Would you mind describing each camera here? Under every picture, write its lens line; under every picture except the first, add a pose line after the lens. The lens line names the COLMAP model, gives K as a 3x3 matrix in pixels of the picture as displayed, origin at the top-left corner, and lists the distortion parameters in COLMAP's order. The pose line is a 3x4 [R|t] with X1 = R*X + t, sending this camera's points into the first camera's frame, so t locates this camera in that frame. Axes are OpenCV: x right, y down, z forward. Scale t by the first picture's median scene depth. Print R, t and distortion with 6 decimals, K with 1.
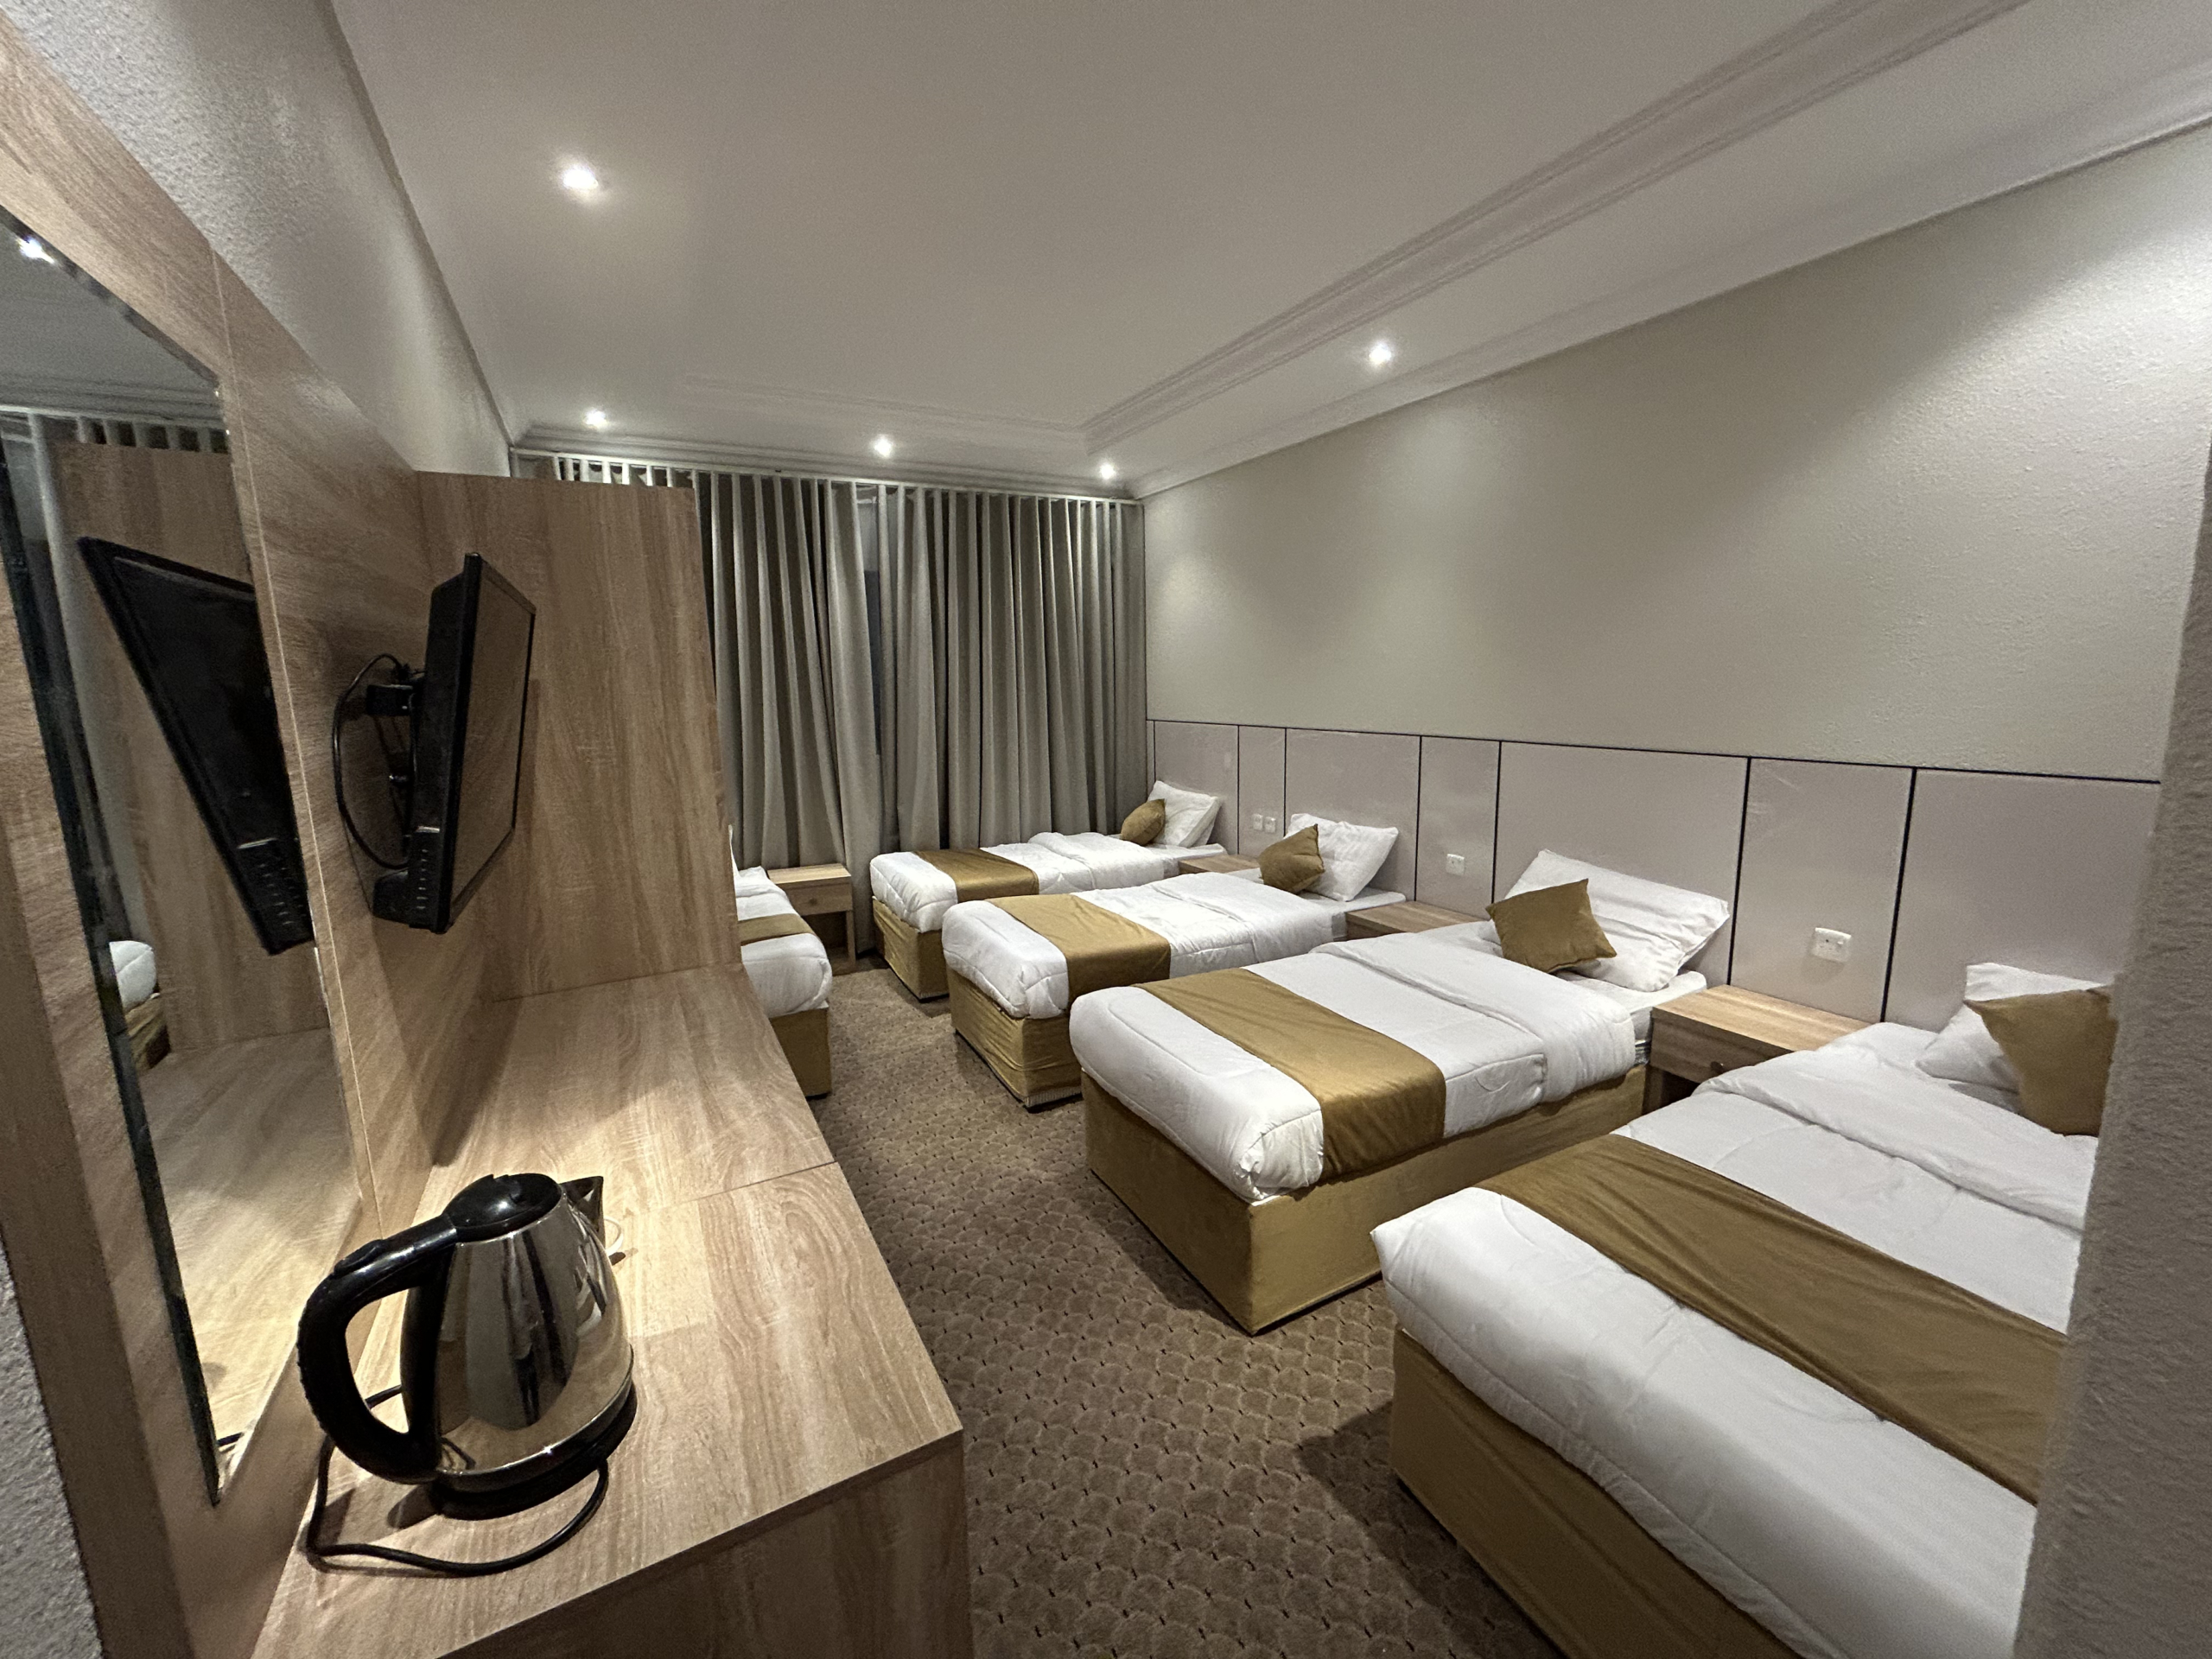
lens RADIAL K [[895.6, 0, 1106.0], [0, 895.6, 829.5], [0, 0, 1]] dist [-0.002287, 0.000592]
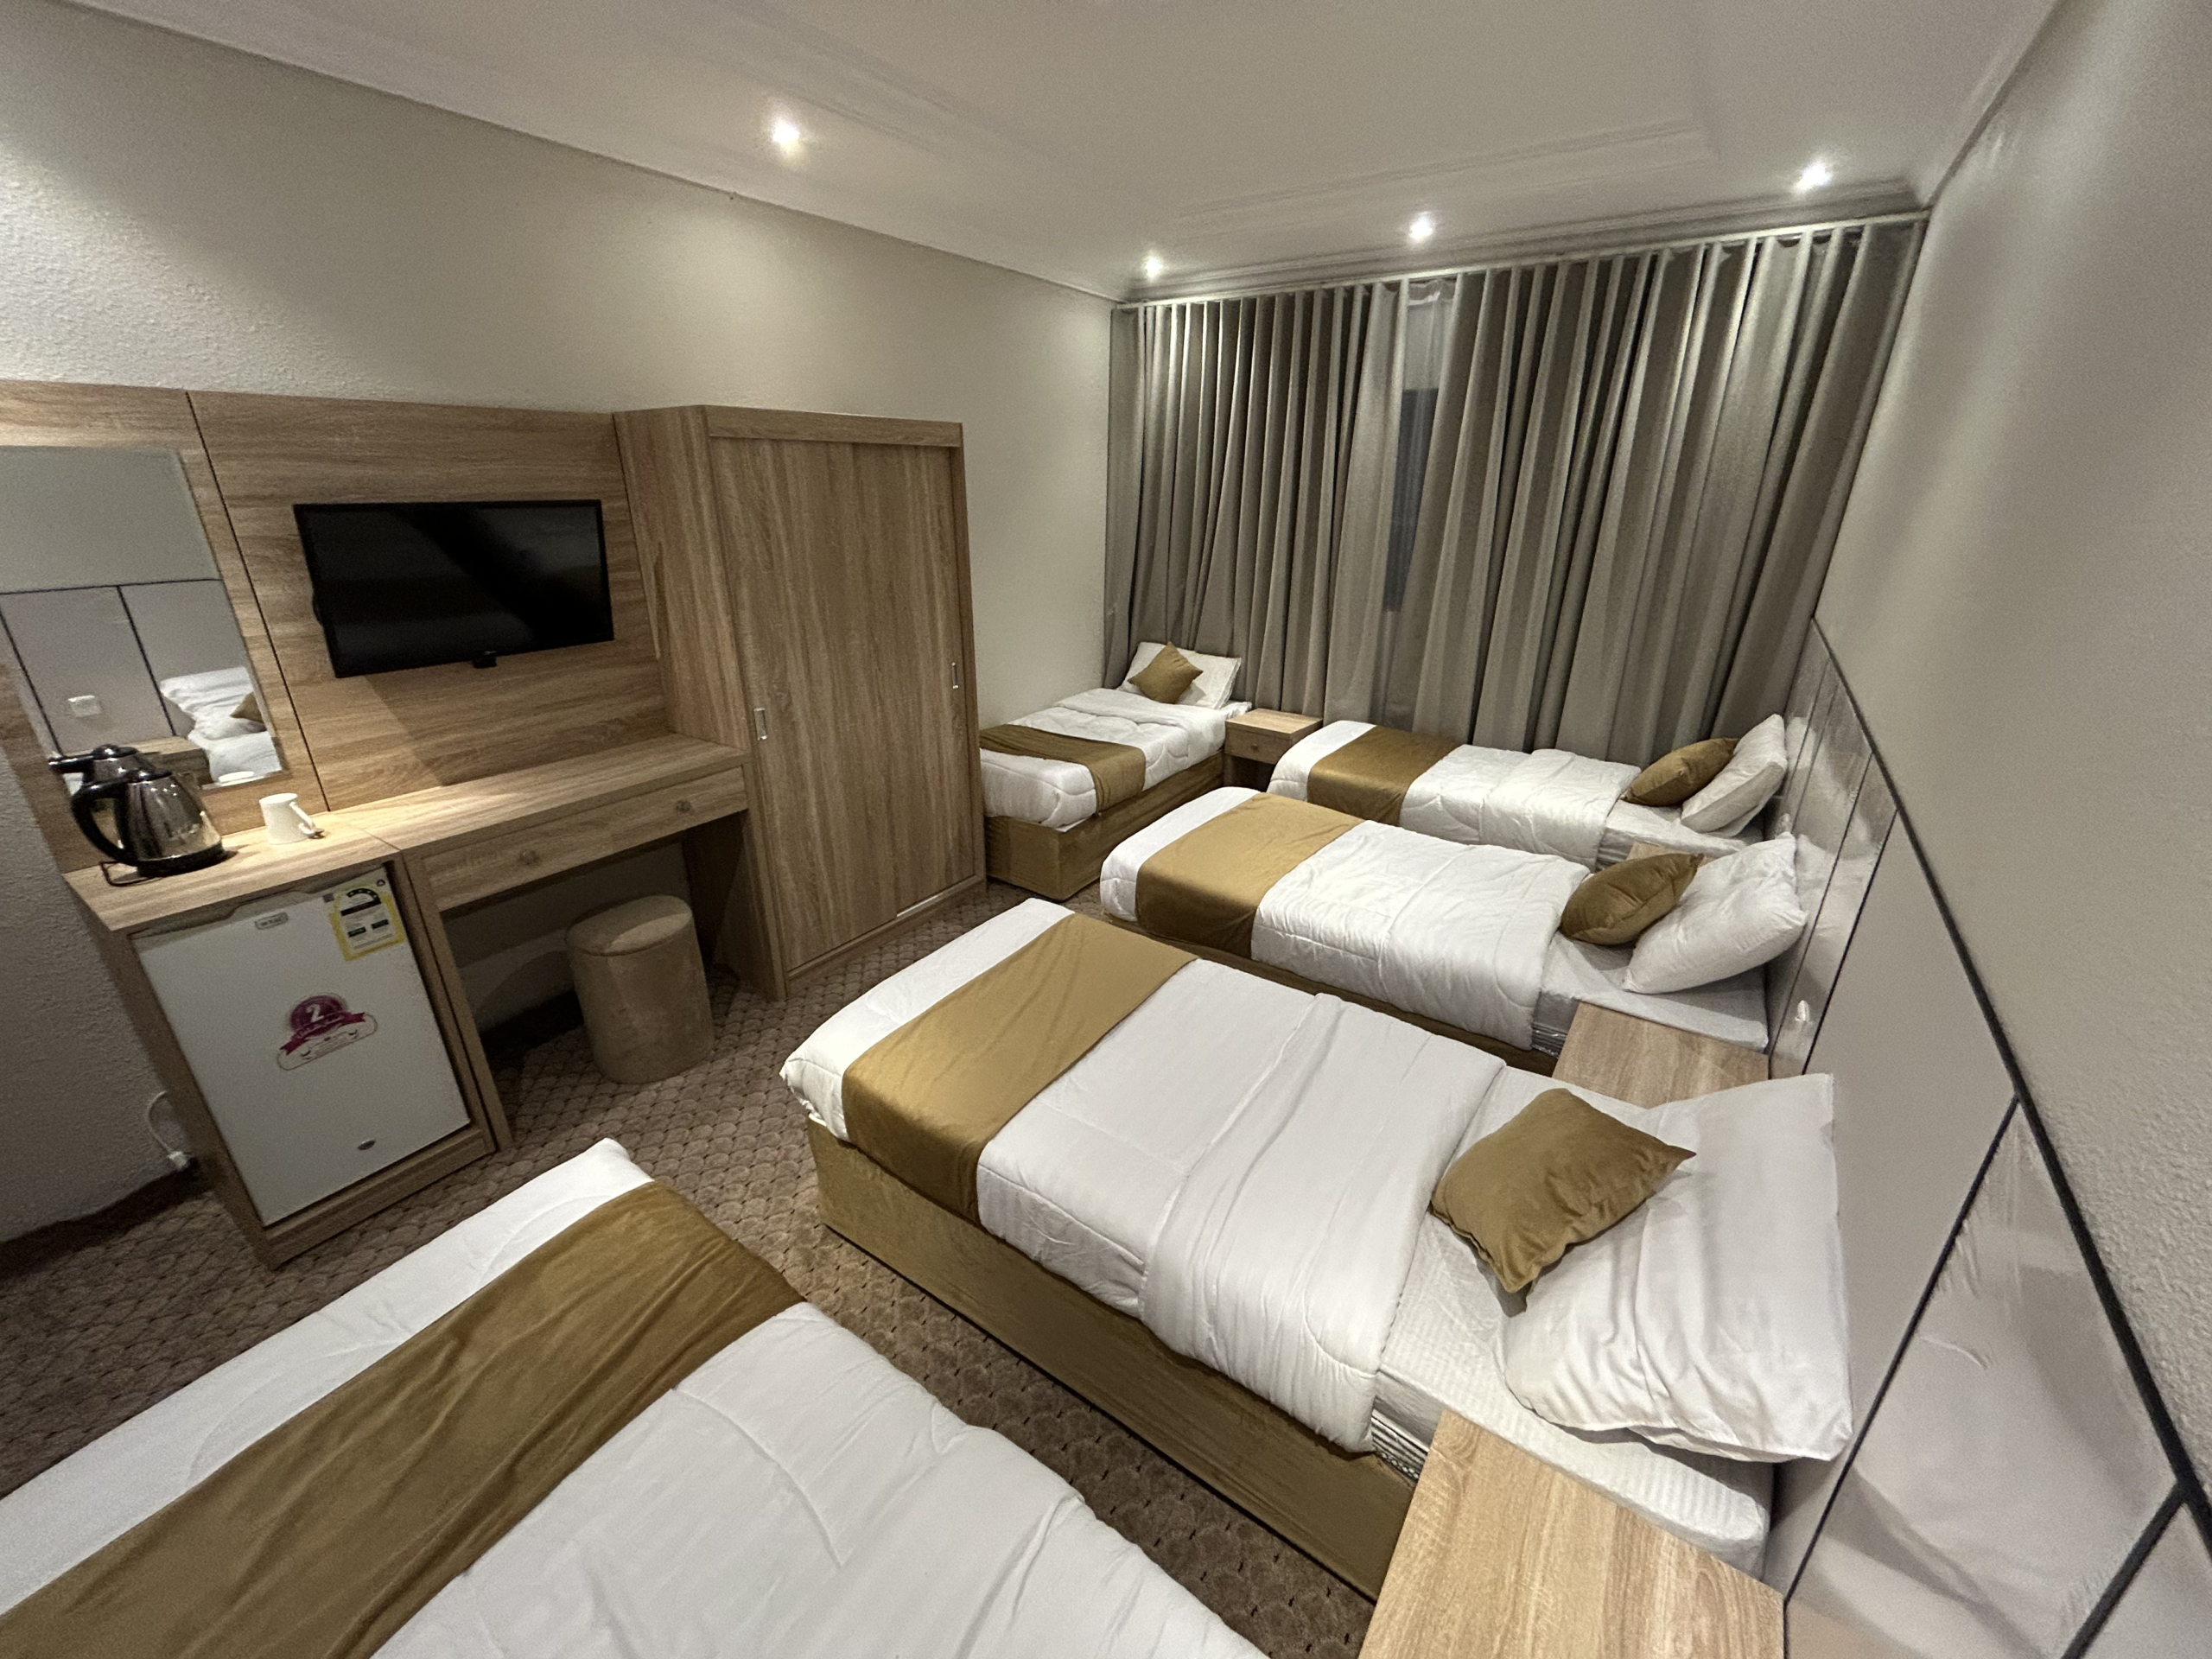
lens RADIAL K [[894.2, 0, 1106.8], [0, 894.2, 833.1], [0, 0, 1]] dist [-0.001948, 0.000165]
pose [[0.451819, 0.348595, -0.821183, 0.846104], [-0.162725, 0.937256, 0.308337, -0.210116], [0.877143, -0.005686, 0.480195, 0.647939]]
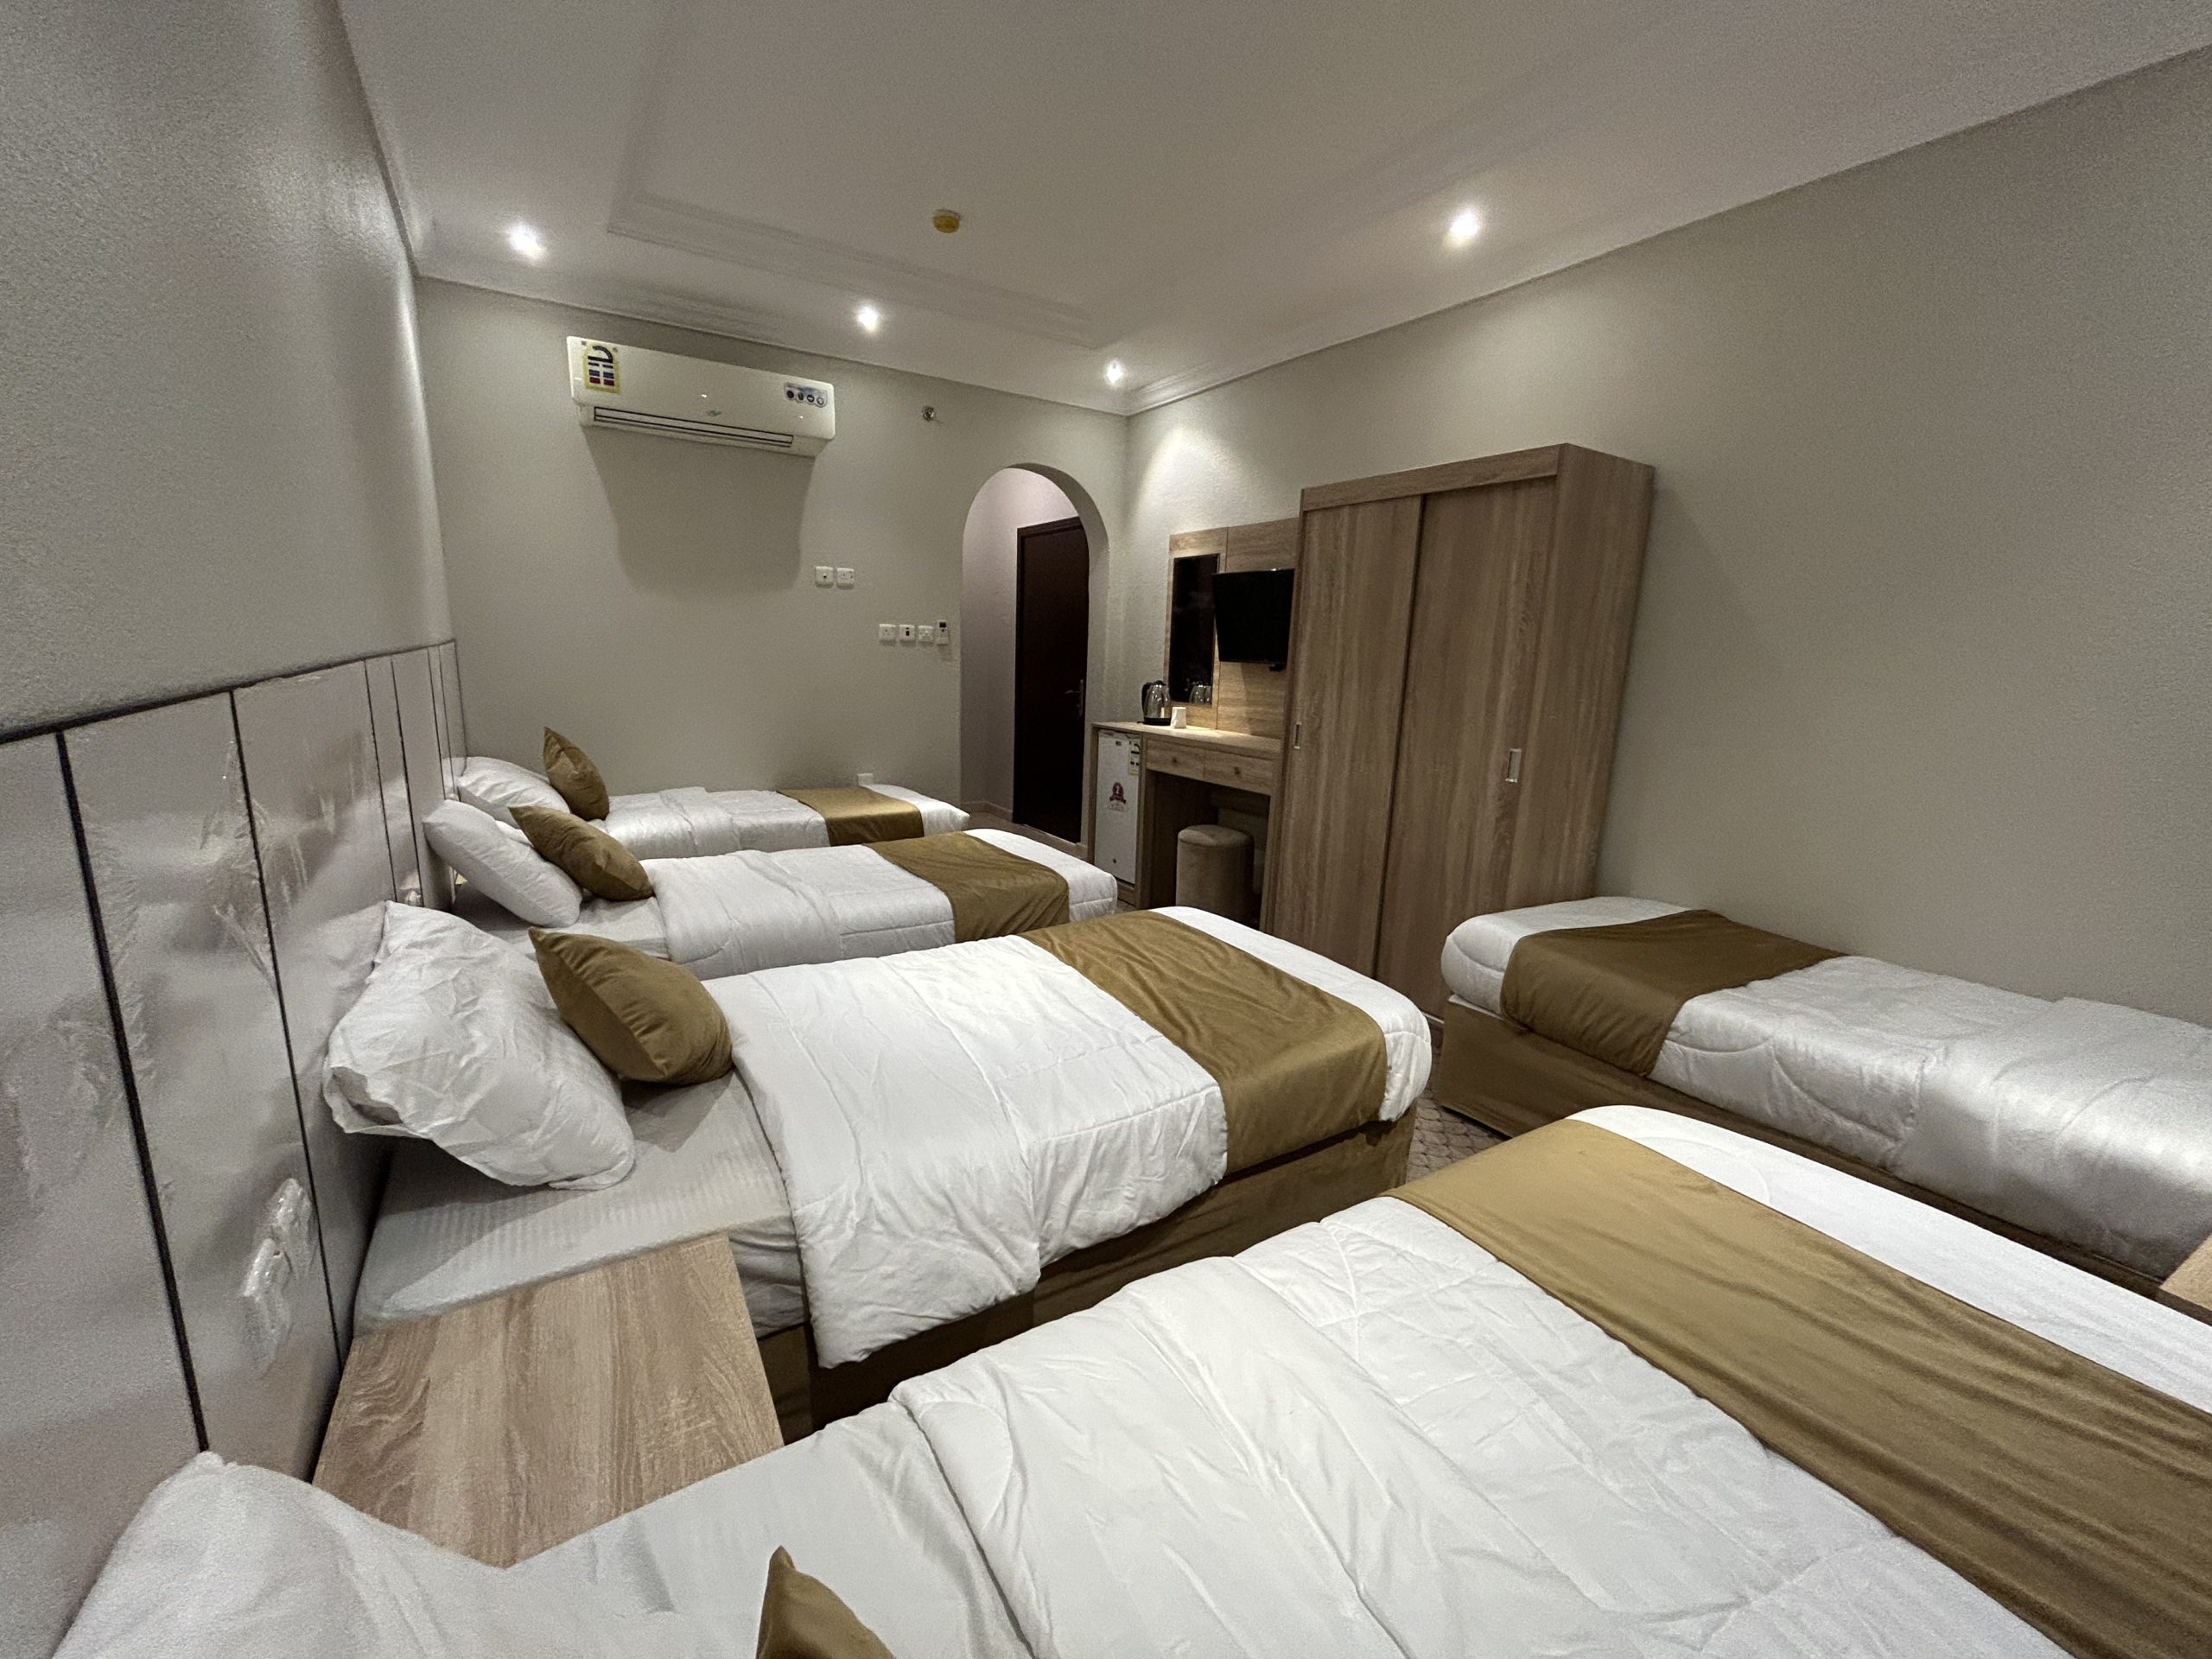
lens RADIAL K [[886.6, 0, 1099.6], [0, 886.6, 826.8], [0, 0, 1]] dist [0.000500, -0.000137]
pose [[-0.998129, 0.001952, -0.061115, 0.063288], [-0.020592, 0.930376, 0.366028, -0.284723], [0.057575, 0.366601, -0.928595, 2.116227]]
